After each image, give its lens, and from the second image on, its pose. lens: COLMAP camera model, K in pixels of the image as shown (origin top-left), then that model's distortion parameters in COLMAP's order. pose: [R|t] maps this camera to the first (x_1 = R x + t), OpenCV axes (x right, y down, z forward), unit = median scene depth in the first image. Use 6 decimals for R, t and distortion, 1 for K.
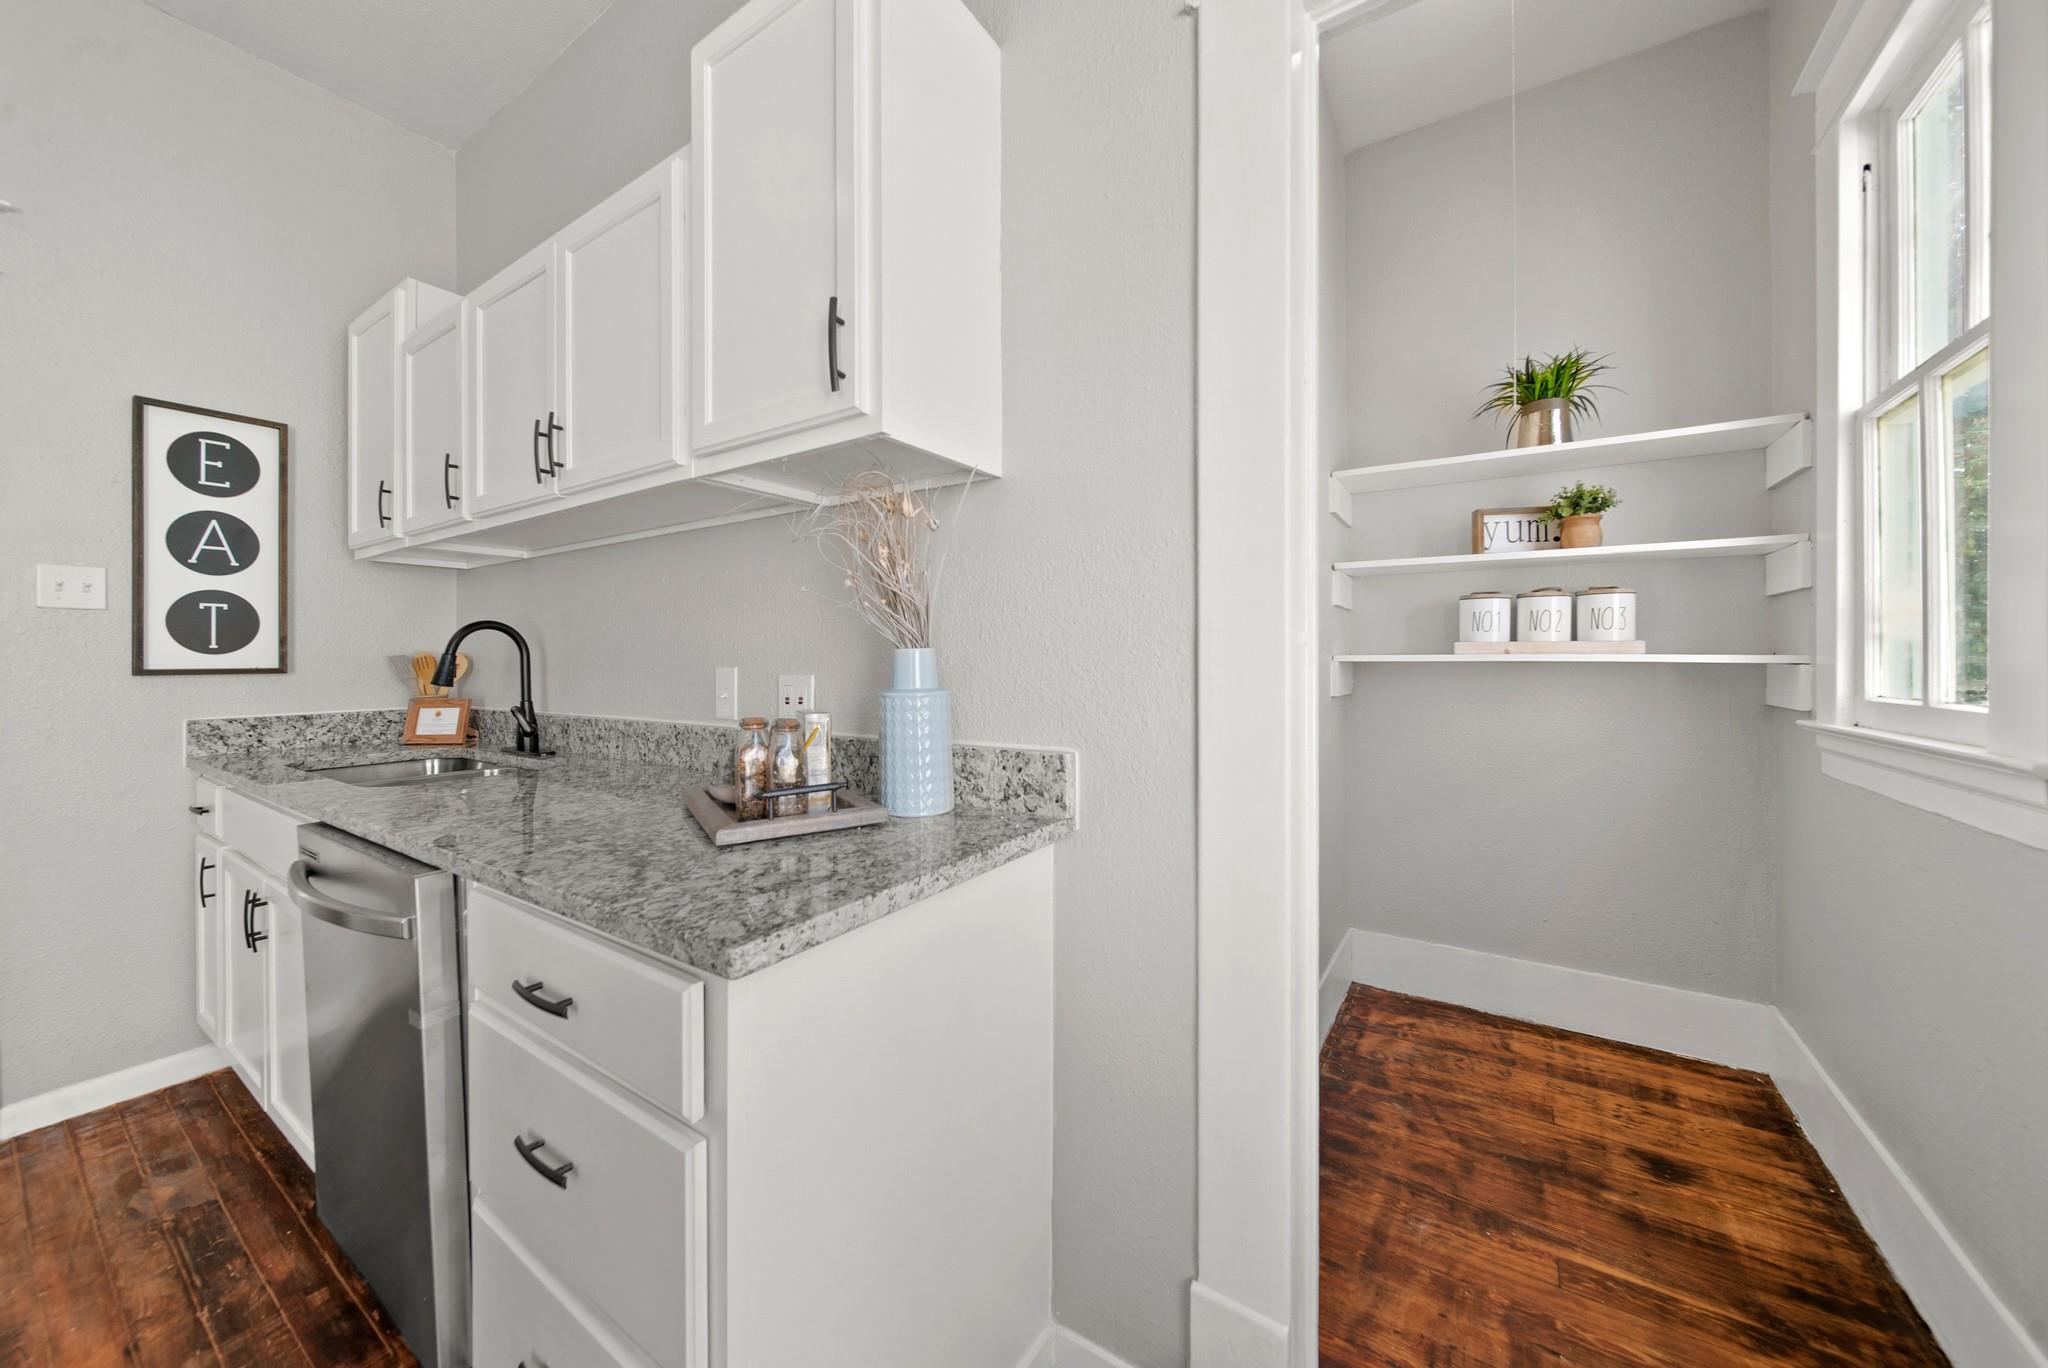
lens RADIAL K [[731.6, 0, 1006.6], [0, 731.6, 654.6], [0, 0, 1]] dist [-0.000994, -0.000382]
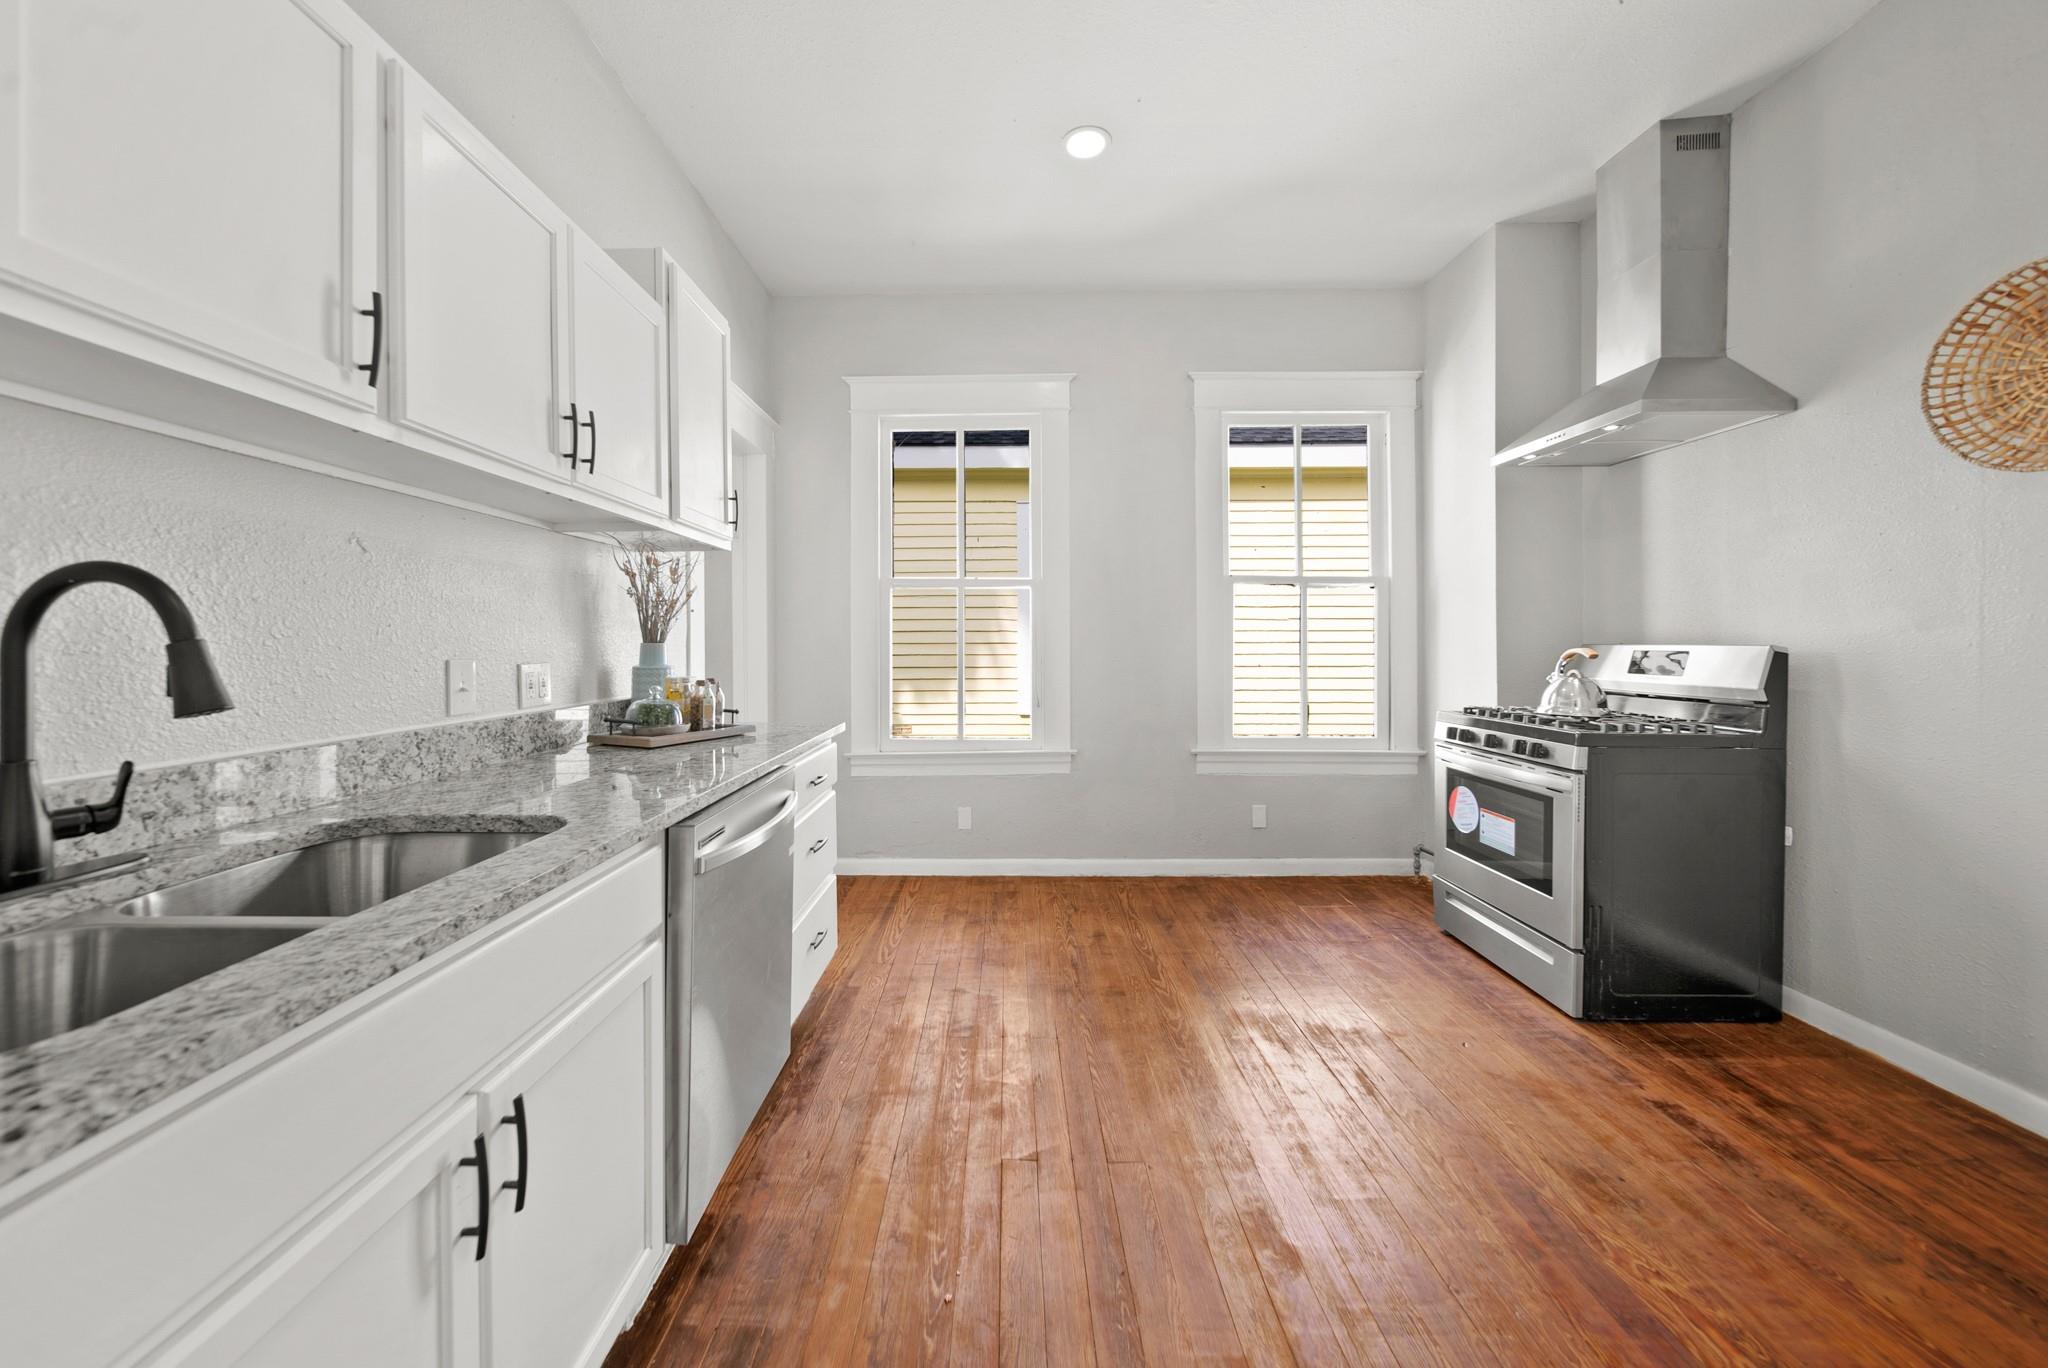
lens RADIAL K [[734.9, 0, 994.1], [0, 734.9, 651.6], [0, 0, 1]] dist [-0.000903, -0.000252]
pose [[-0.544293, 0.000289, 0.838895, -1.382617], [0.007164, 0.999965, 0.004303, 0.007094], [-0.838865, 0.008352, -0.544276, 0.836085]]
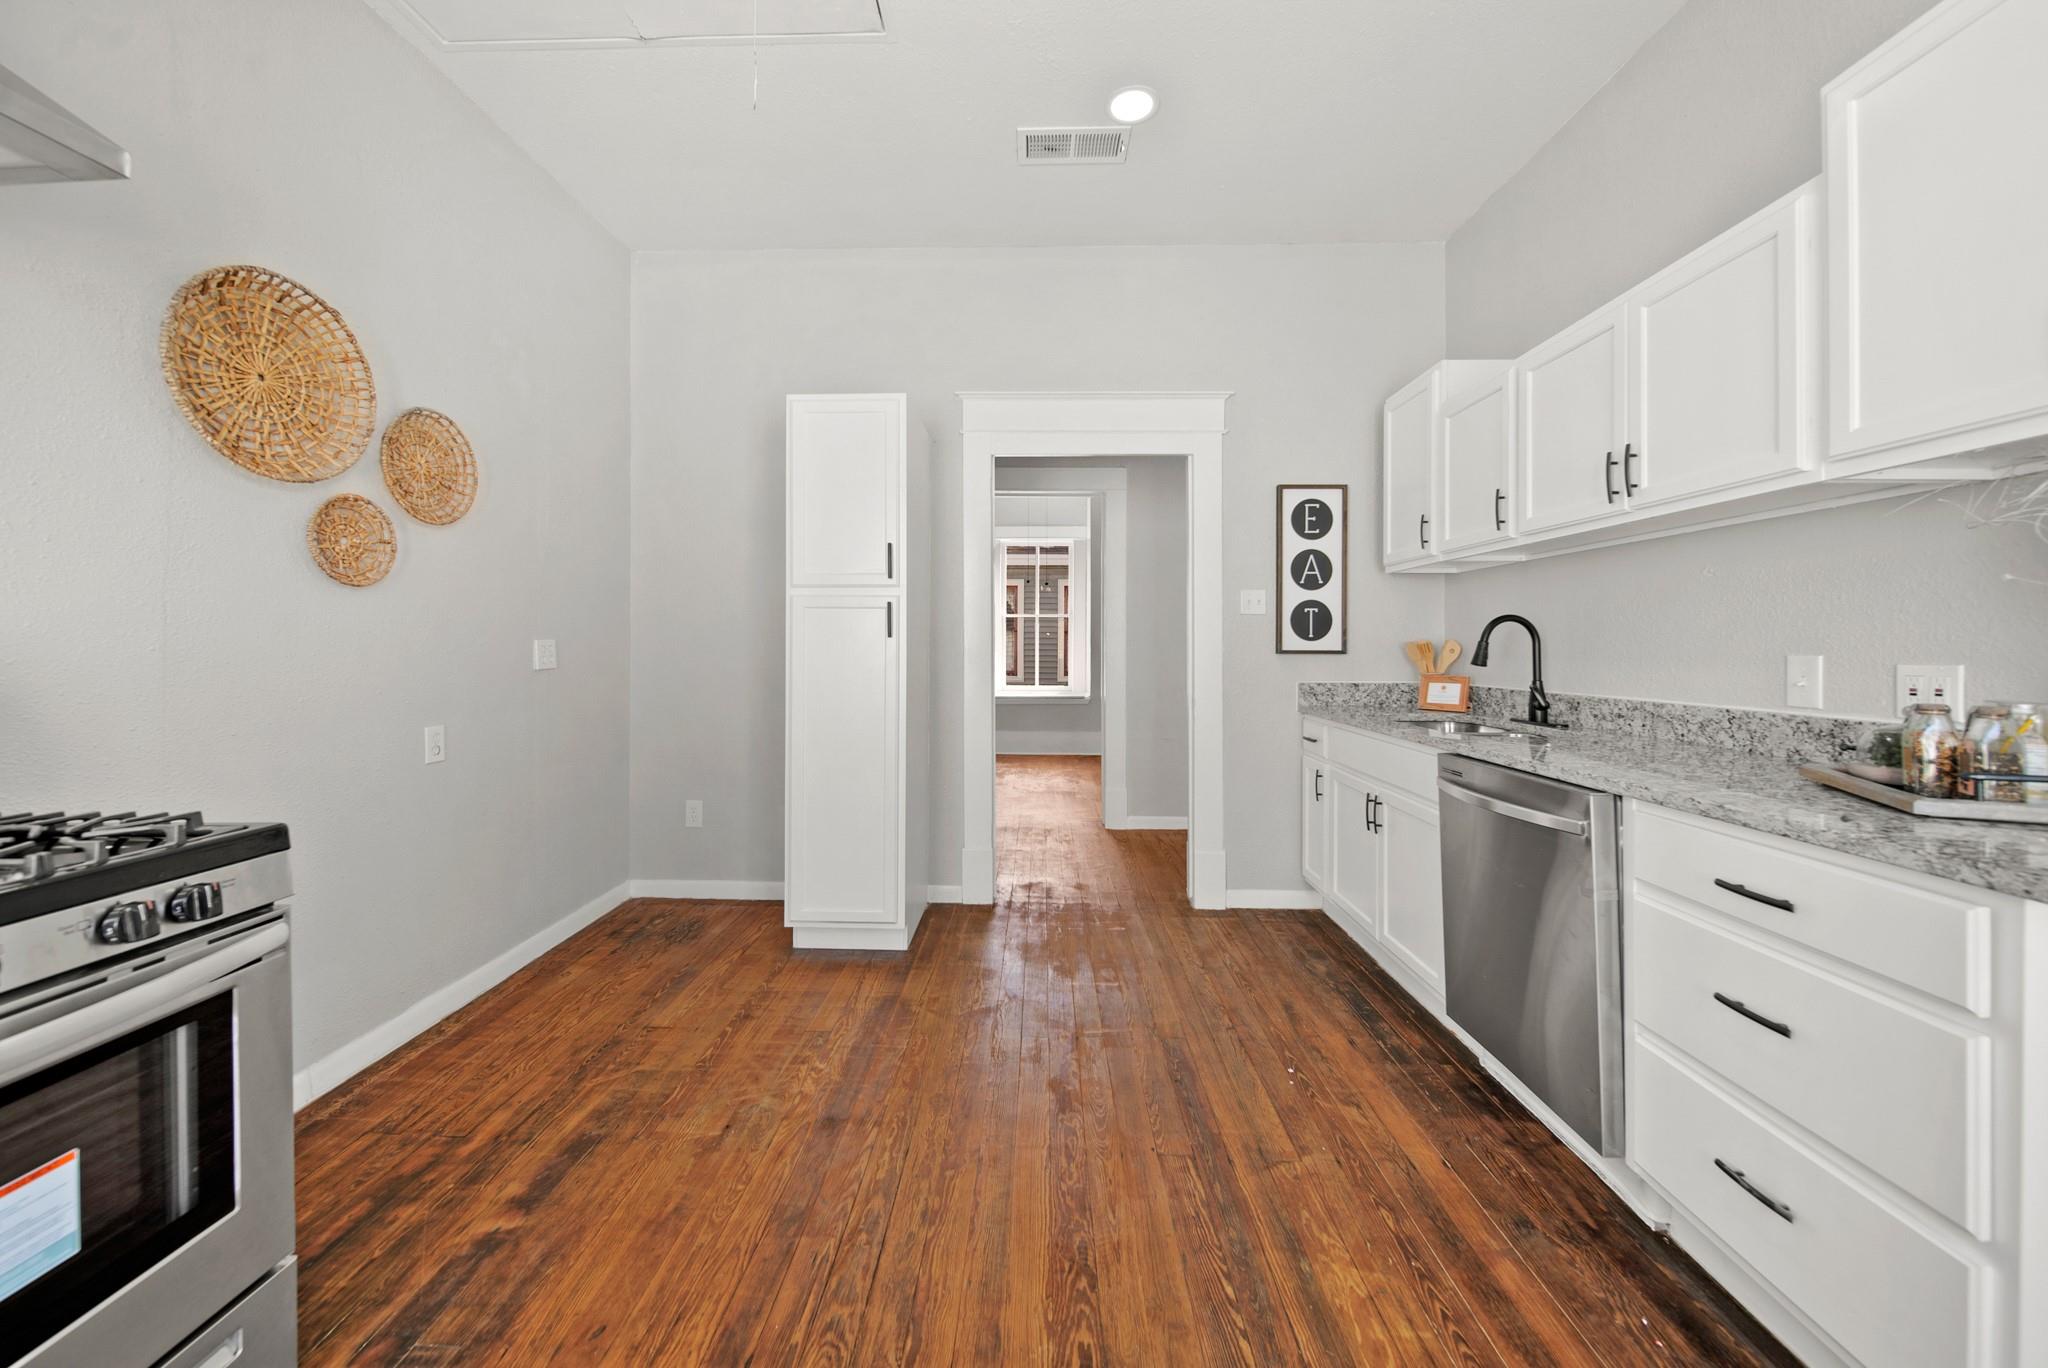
lens RADIAL K [[739.3, 0, 1017.2], [0, 739.3, 641.0], [0, 0, 1]] dist [-0.000751, -0.000298]
pose [[0.528161, 0.002174, -0.849141, -0.084995], [-0.002699, 0.999996, 0.000882, -0.000114], [0.849140, 0.001826, 0.528165, -0.395326]]
